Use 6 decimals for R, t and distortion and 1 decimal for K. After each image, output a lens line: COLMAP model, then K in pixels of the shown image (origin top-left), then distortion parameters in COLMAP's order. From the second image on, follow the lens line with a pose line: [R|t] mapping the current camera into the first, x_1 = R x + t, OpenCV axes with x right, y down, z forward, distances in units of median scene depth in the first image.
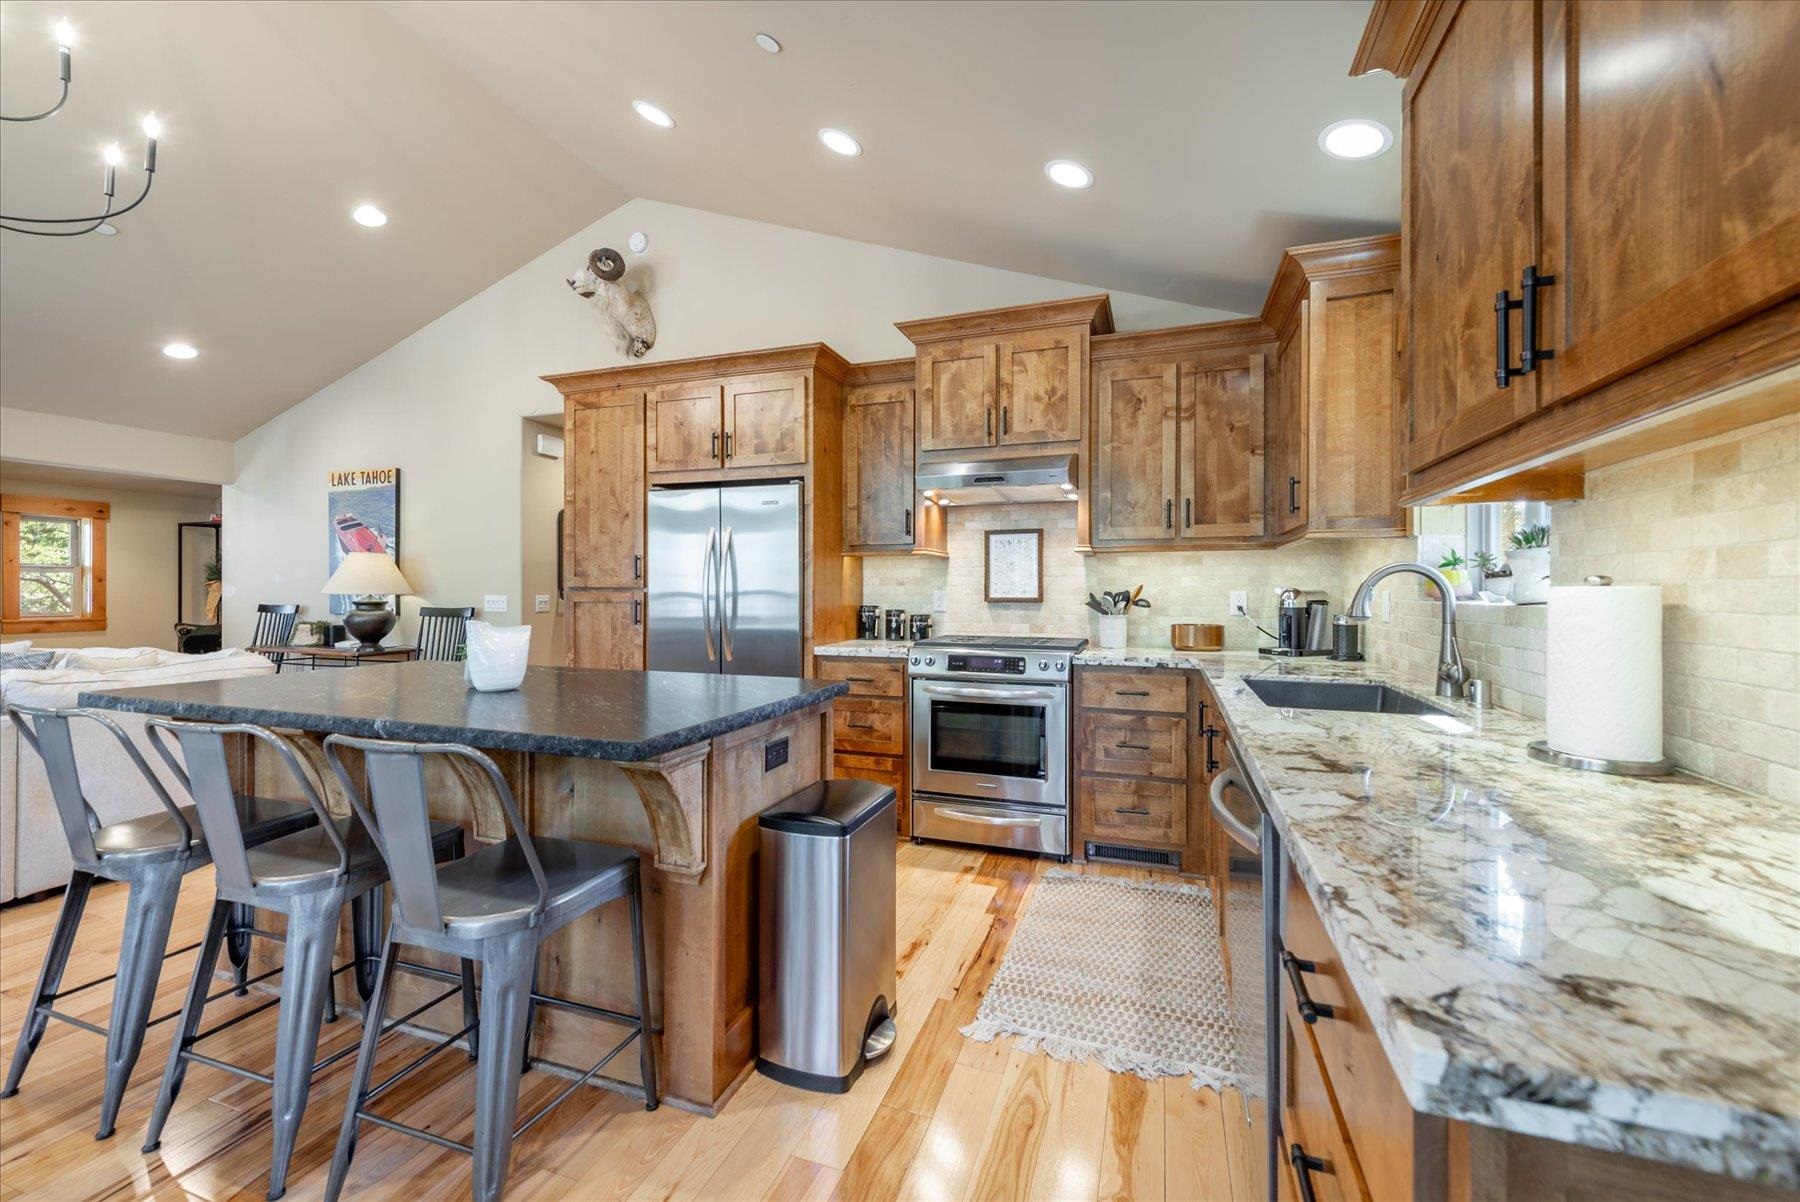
lens RADIAL K [[736.2, 0, 896.5], [0, 736.2, 592.9], [0, 0, 1]] dist [-0.000562, -0.000581]
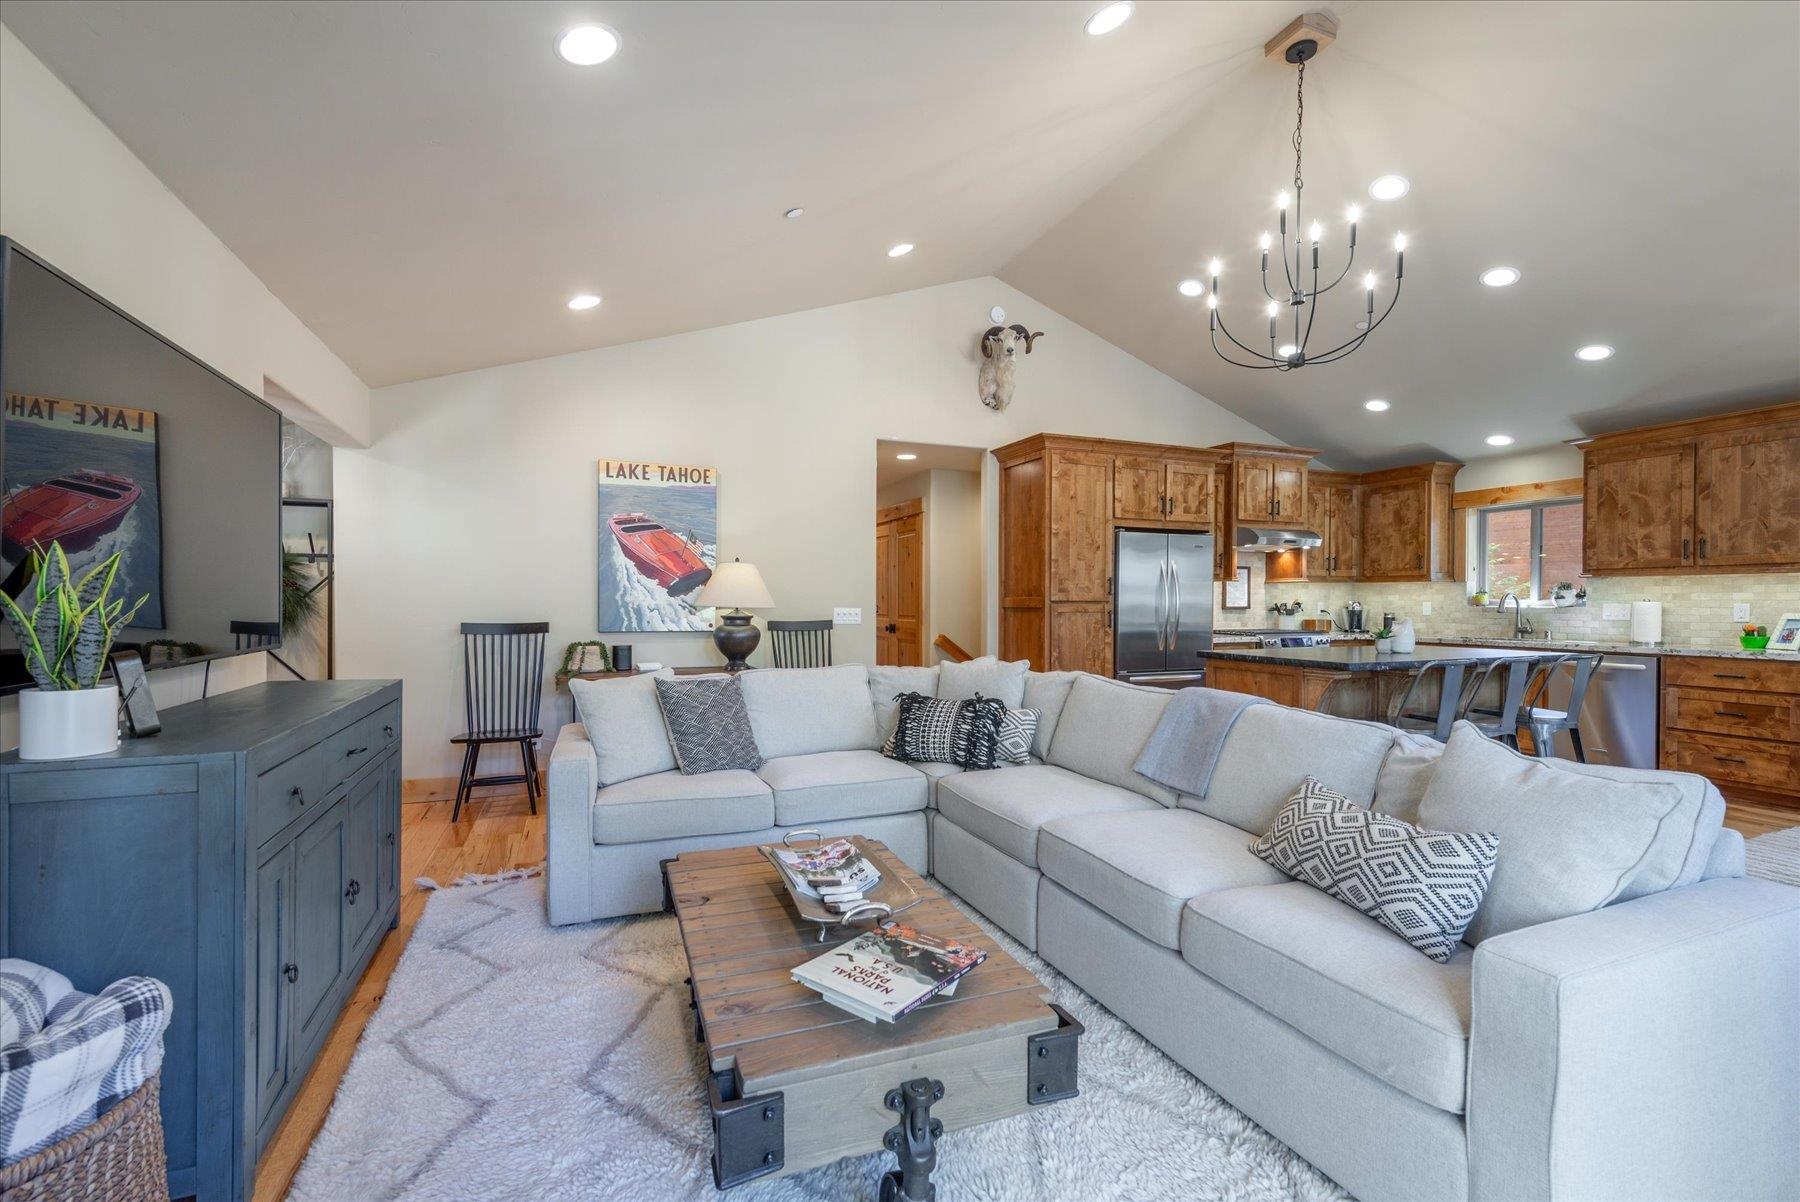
lens RADIAL K [[796.1, 0, 906.3], [0, 796.1, 609.1], [0, 0, 1]] dist [0.001218, -0.000047]
pose [[0.732281, -0.008257, 0.680953, -1.638466], [0.003031, 0.999956, 0.008865, -0.006379], [-0.680996, -0.004427, 0.732274, 0.171816]]
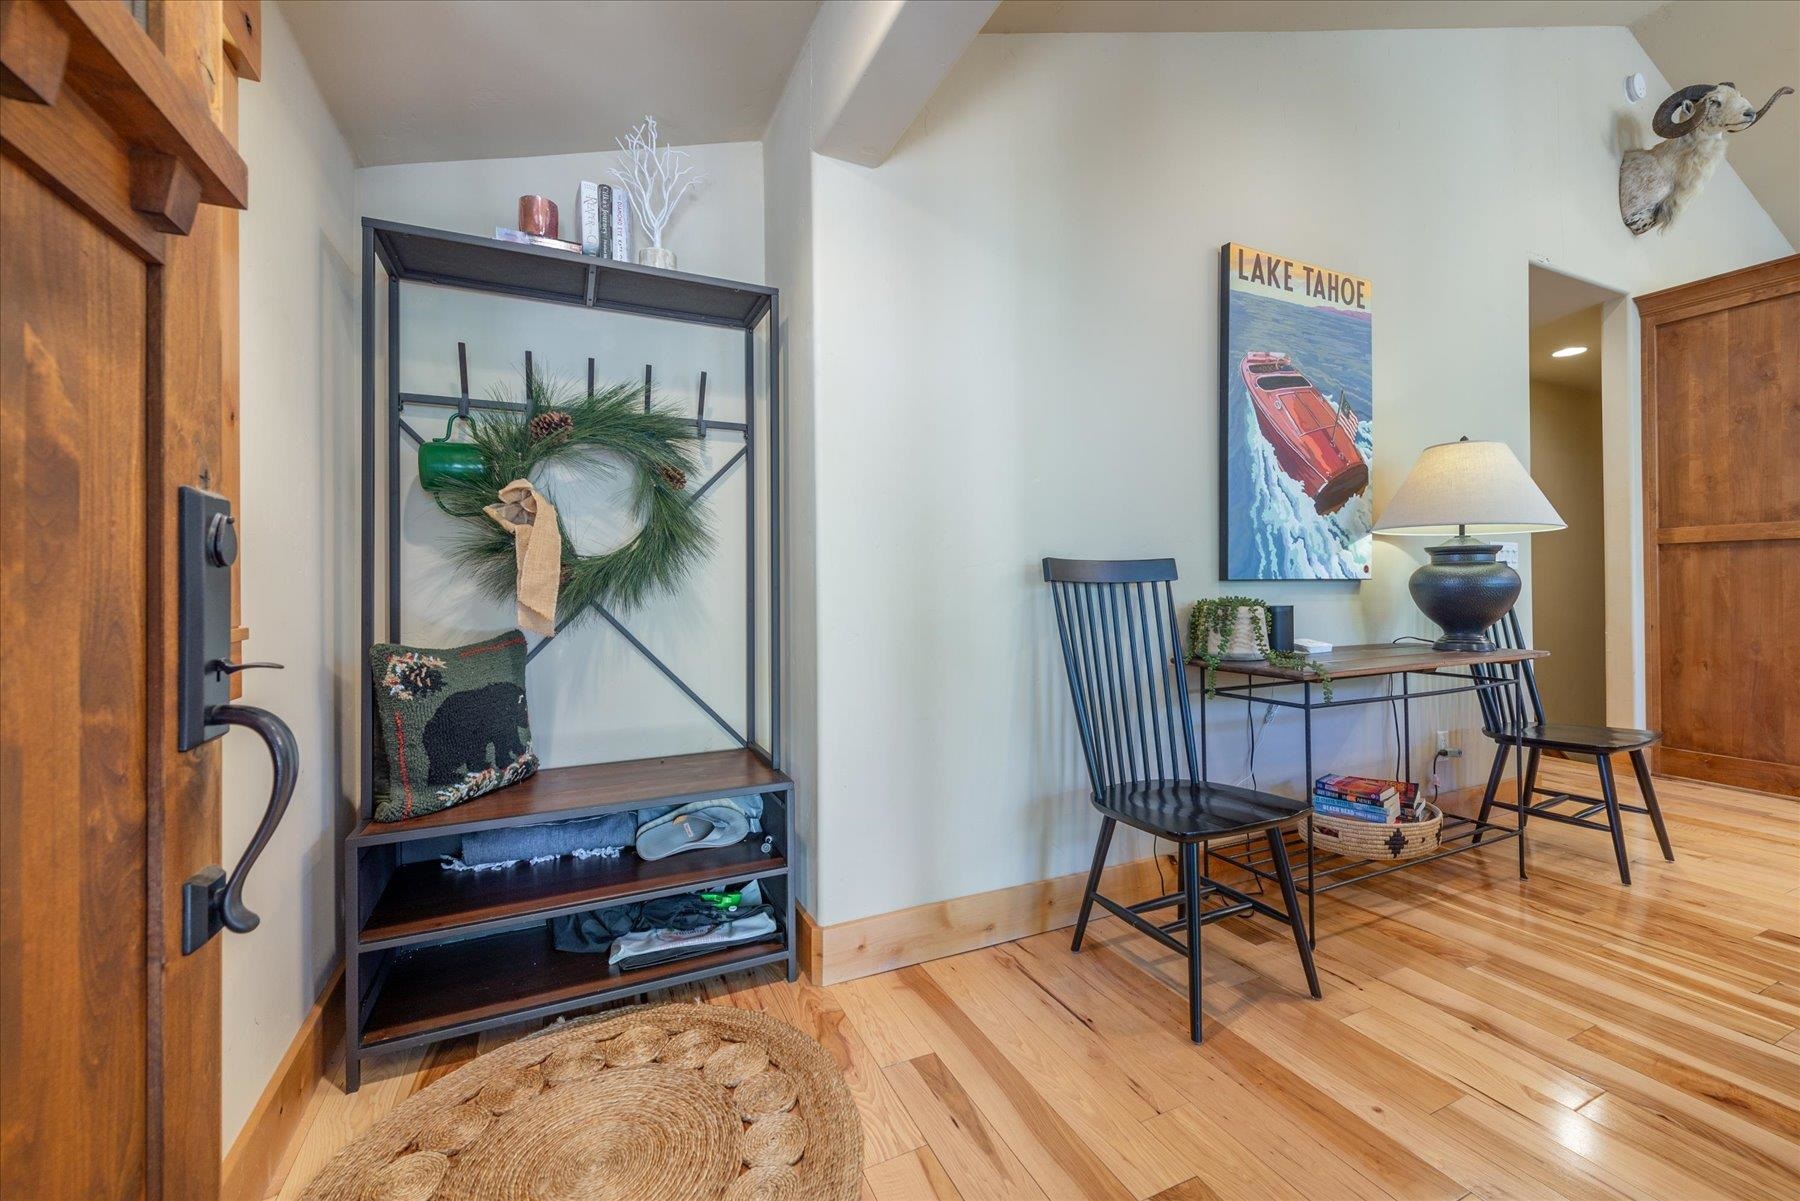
lens RADIAL K [[736.2, 0, 895.5], [0, 736.2, 587.5], [0, 0, 1]] dist [-0.000562, -0.000581]
pose [[0.688416, -0.008632, 0.725265, -1.756795], [0.022558, 0.999700, -0.009514, 0.046694], [-0.724965, 0.022910, 0.688404, 1.243722]]
